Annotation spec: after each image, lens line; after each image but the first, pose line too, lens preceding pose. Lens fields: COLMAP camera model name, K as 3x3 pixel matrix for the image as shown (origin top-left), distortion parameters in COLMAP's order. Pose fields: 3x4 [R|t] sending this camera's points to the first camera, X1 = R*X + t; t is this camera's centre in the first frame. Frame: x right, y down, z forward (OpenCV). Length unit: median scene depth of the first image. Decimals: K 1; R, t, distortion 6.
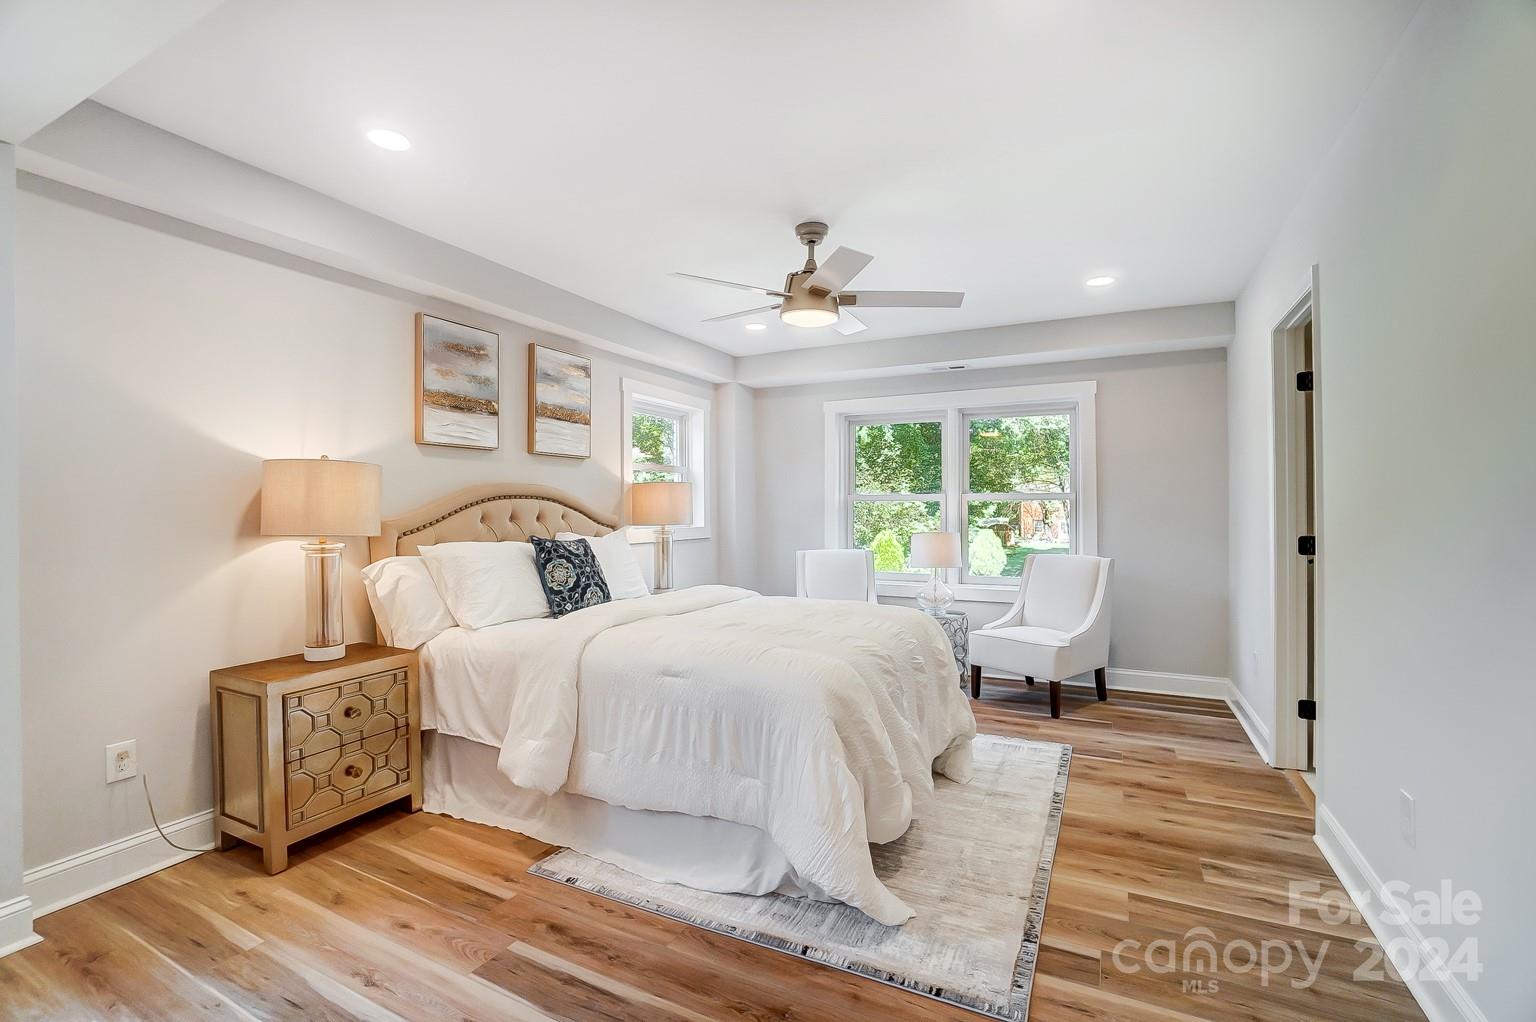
lens RADIAL K [[682.0, 0, 759.0], [0, 682.0, 510.3], [0, 0, 1]] dist [-0.065372, 0.025117]
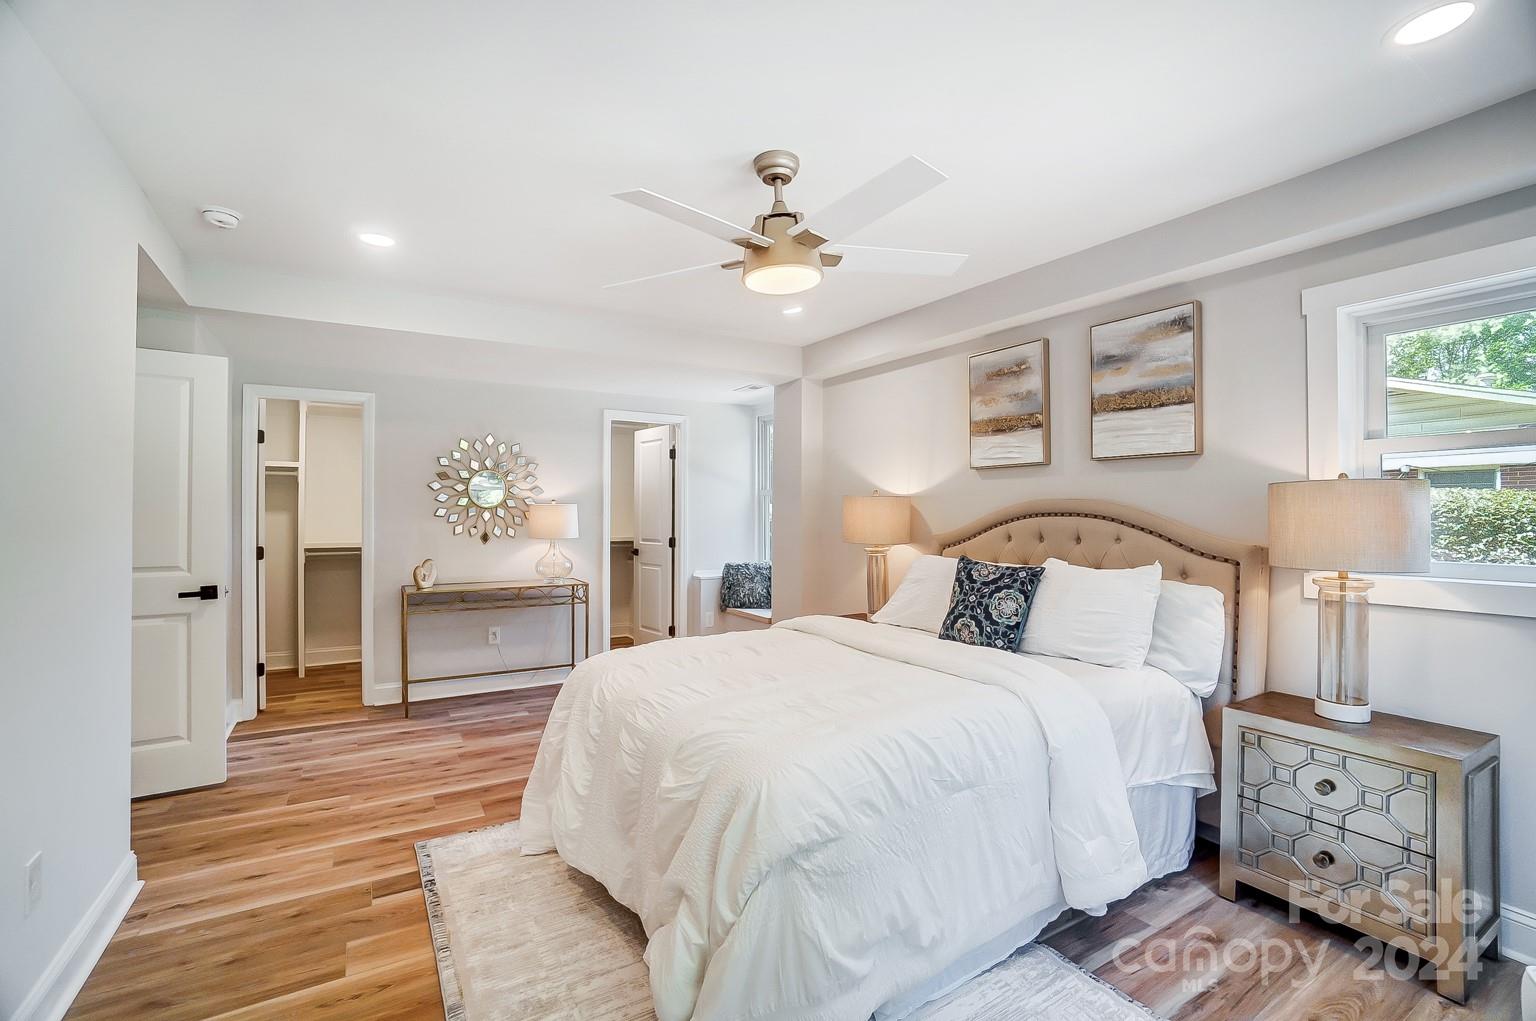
lens RADIAL K [[682.0, 0, 759.0], [0, 682.0, 509.8], [0, 0, 1]] dist [-0.065372, 0.025117]
pose [[-0.525102, 0.001518, -0.851038, 0.666040], [0.000878, 0.999999, 0.001241, -0.030939], [0.851039, -0.000096, -0.525103, 1.269967]]
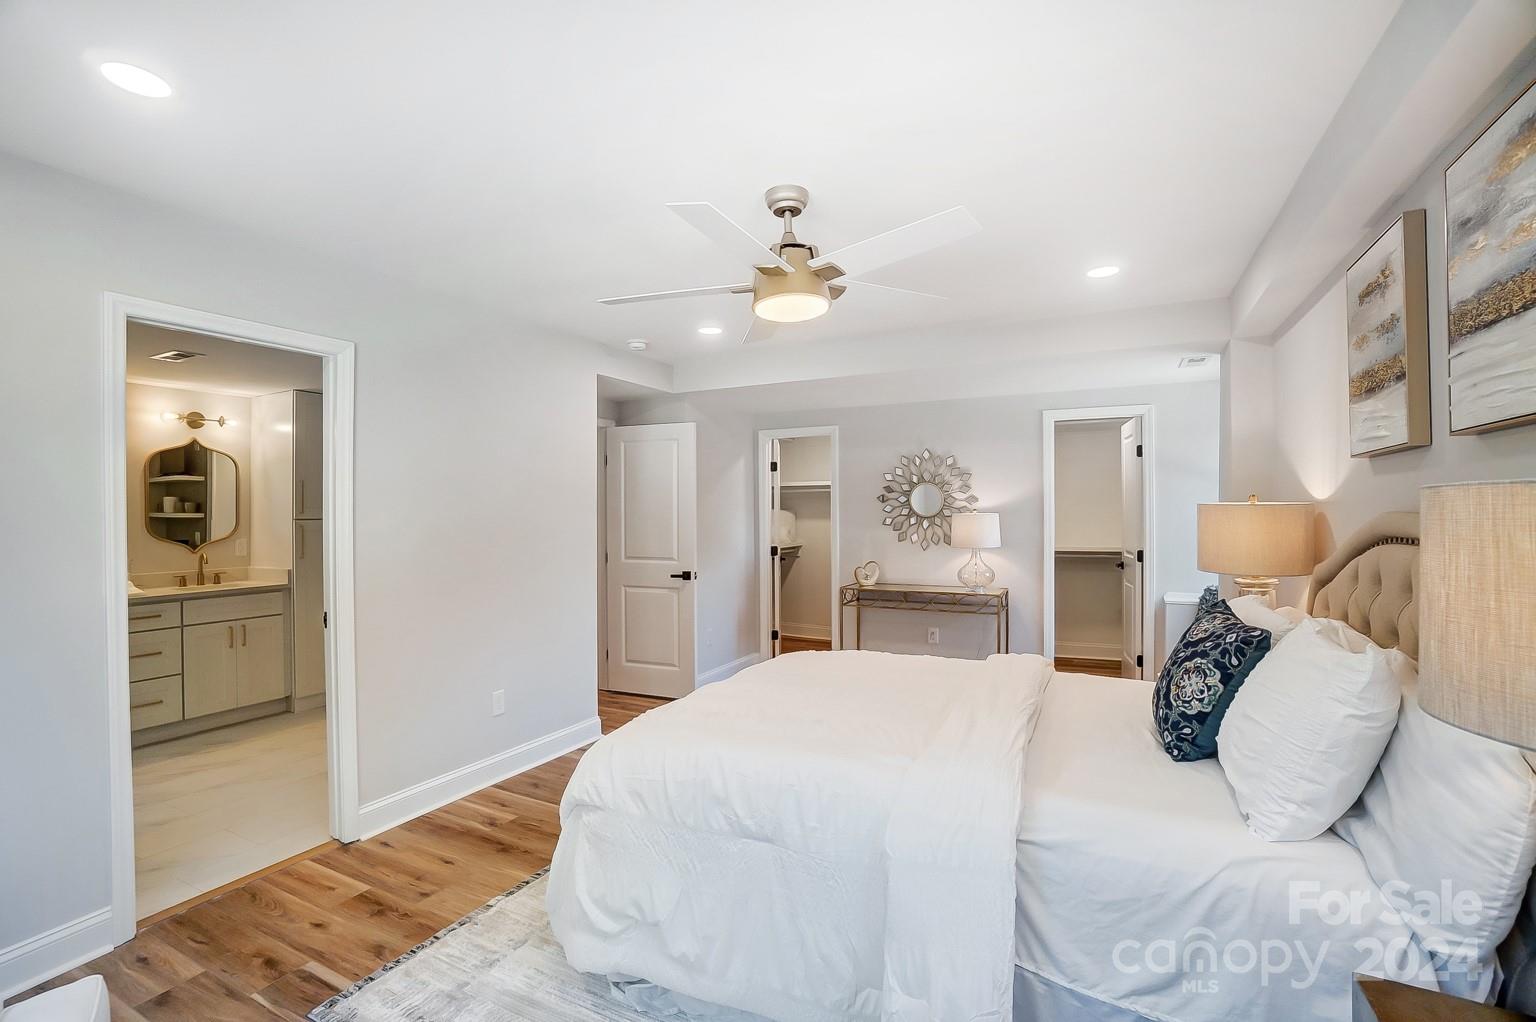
lens RADIAL K [[697.0, 0, 761.4], [0, 697.0, 510.3], [0, 0, 1]] dist [-0.060861, 0.026239]
pose [[-0.999921, 0.012516, 0.000743, 0.102715], [0.012515, 0.999920, -0.001581, -0.052846], [-0.000763, -0.001572, -0.999998, 1.654513]]
